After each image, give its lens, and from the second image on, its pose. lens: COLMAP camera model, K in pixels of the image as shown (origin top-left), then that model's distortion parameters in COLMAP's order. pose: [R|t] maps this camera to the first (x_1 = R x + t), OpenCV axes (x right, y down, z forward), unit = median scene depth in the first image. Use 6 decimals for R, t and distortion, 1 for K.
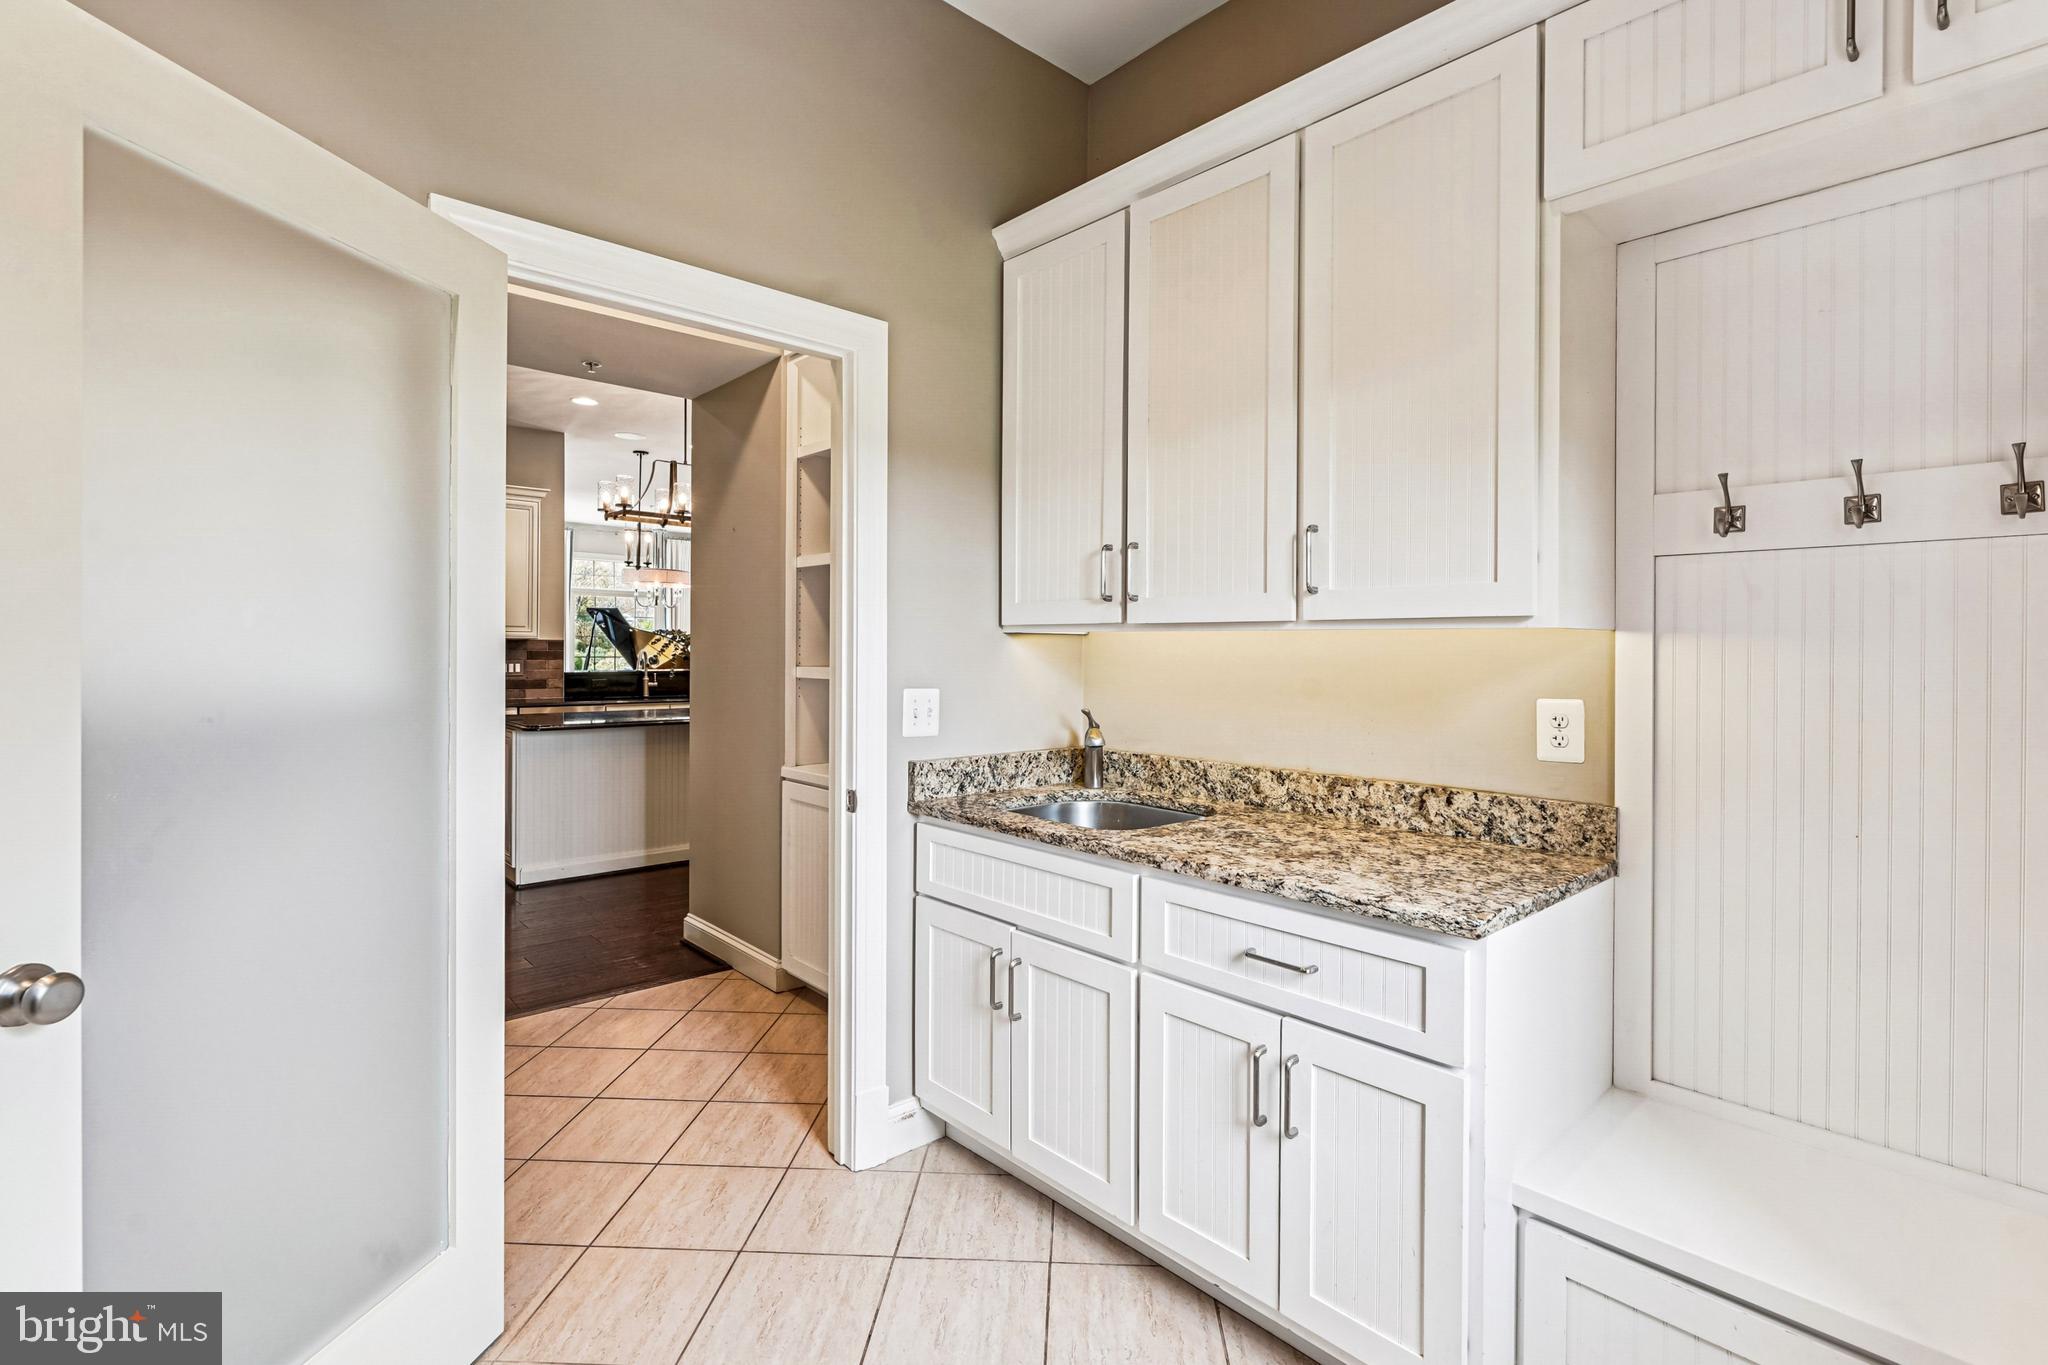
lens RADIAL K [[946.0, 0, 1027.0], [0, 946.0, 664.1], [0, 0, 1]] dist [0.000255, -0.000375]
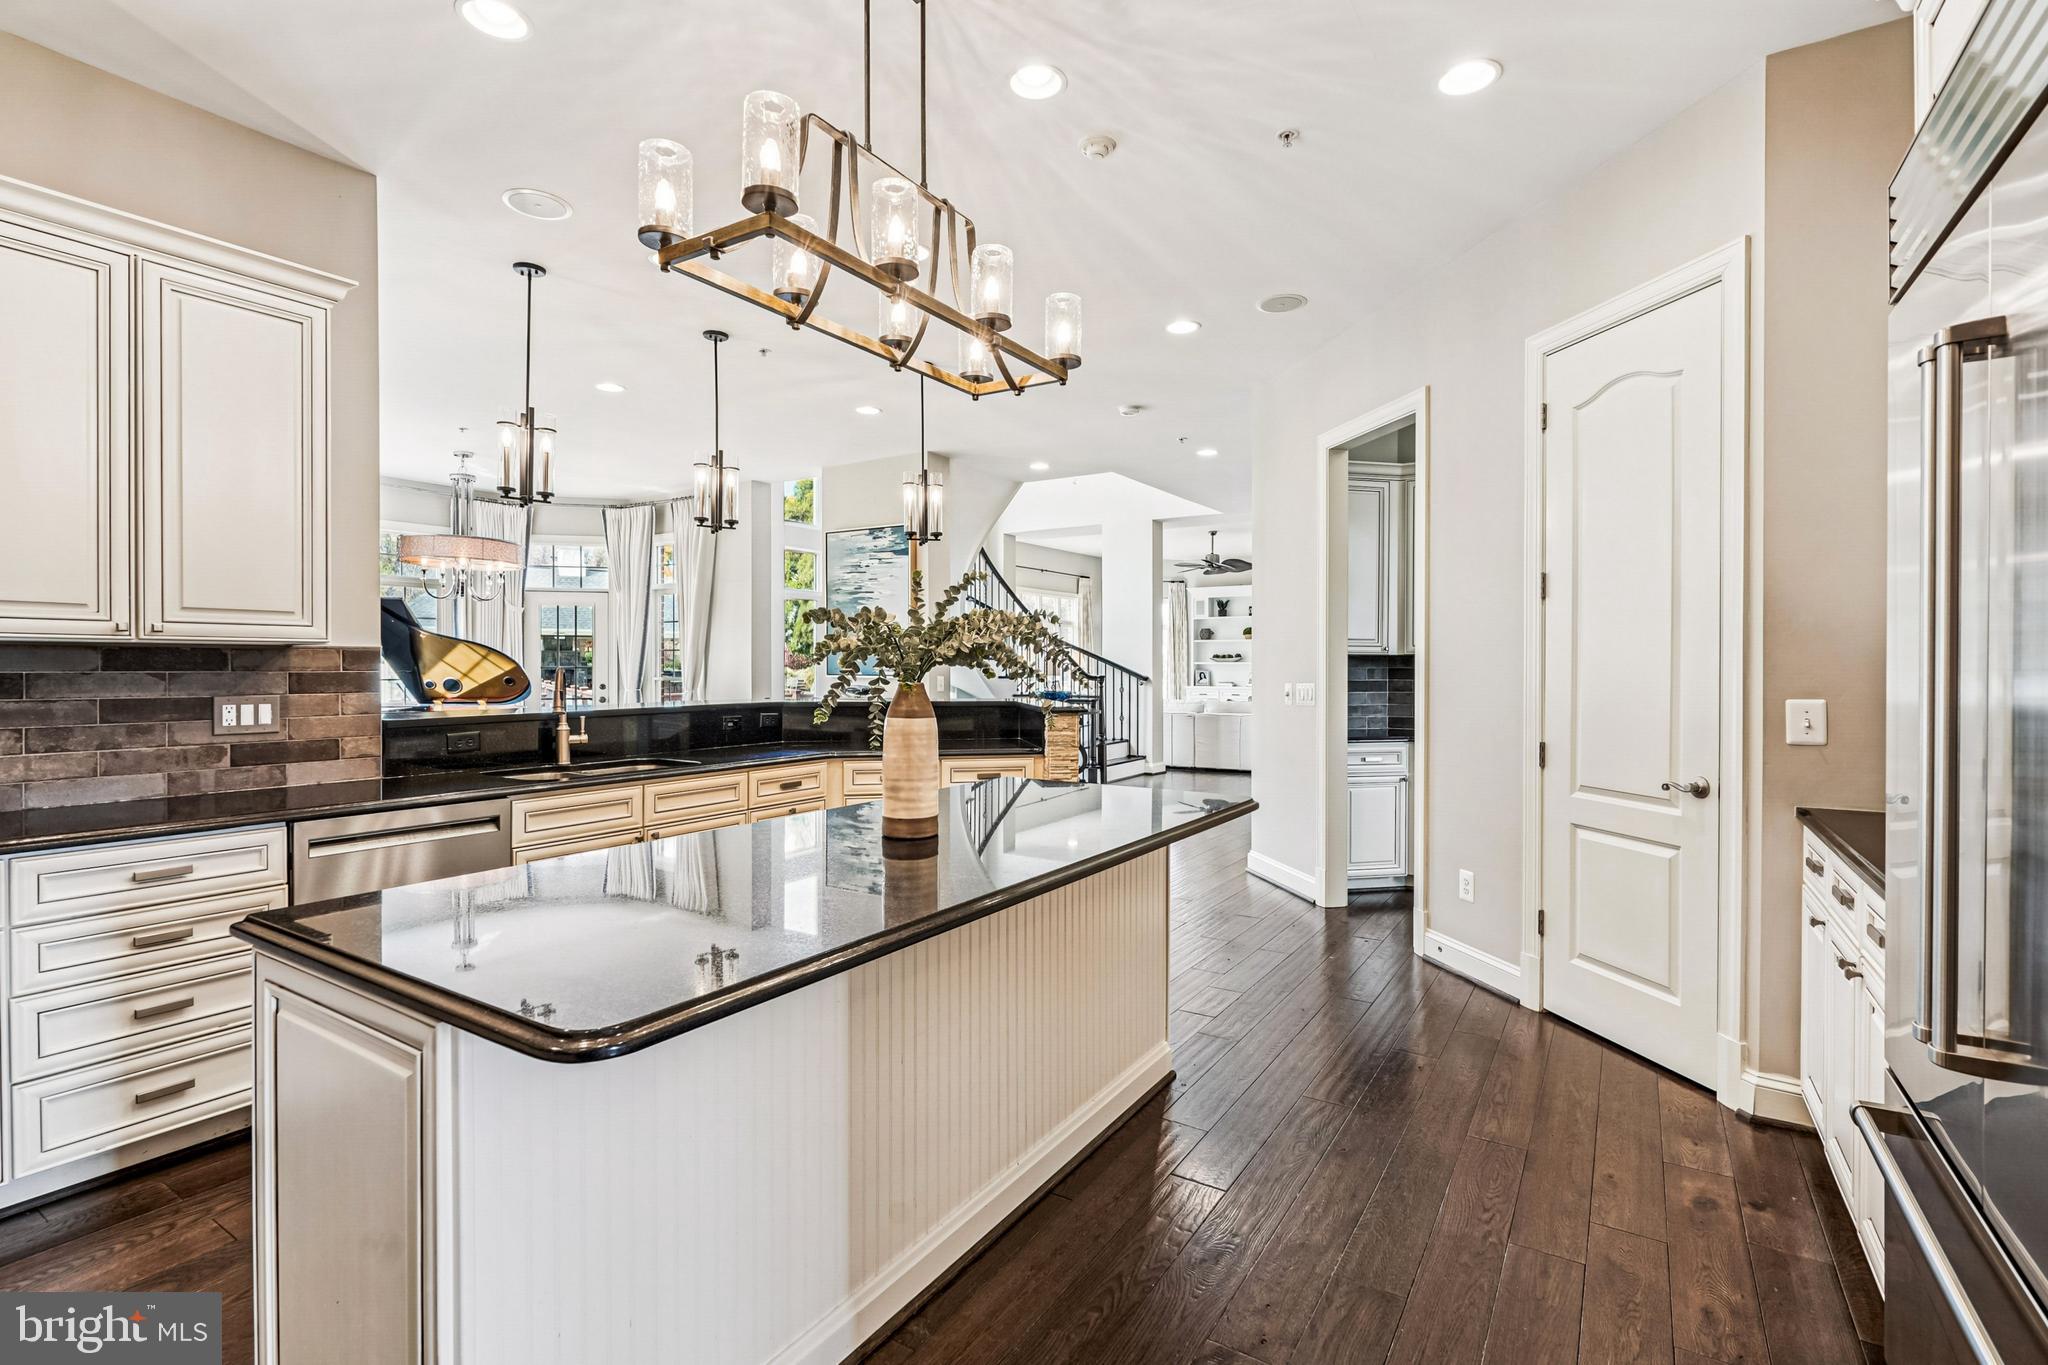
lens RADIAL K [[946.0, 0, 1021.6], [0, 946.0, 670.9], [0, 0, 1]] dist [0.000255, -0.000375]
pose [[0.969608, -0.010379, 0.244443, -0.308919], [0.011302, 0.999933, -0.002376, -0.009884], [-0.244402, 0.005067, 0.969661, 0.502068]]
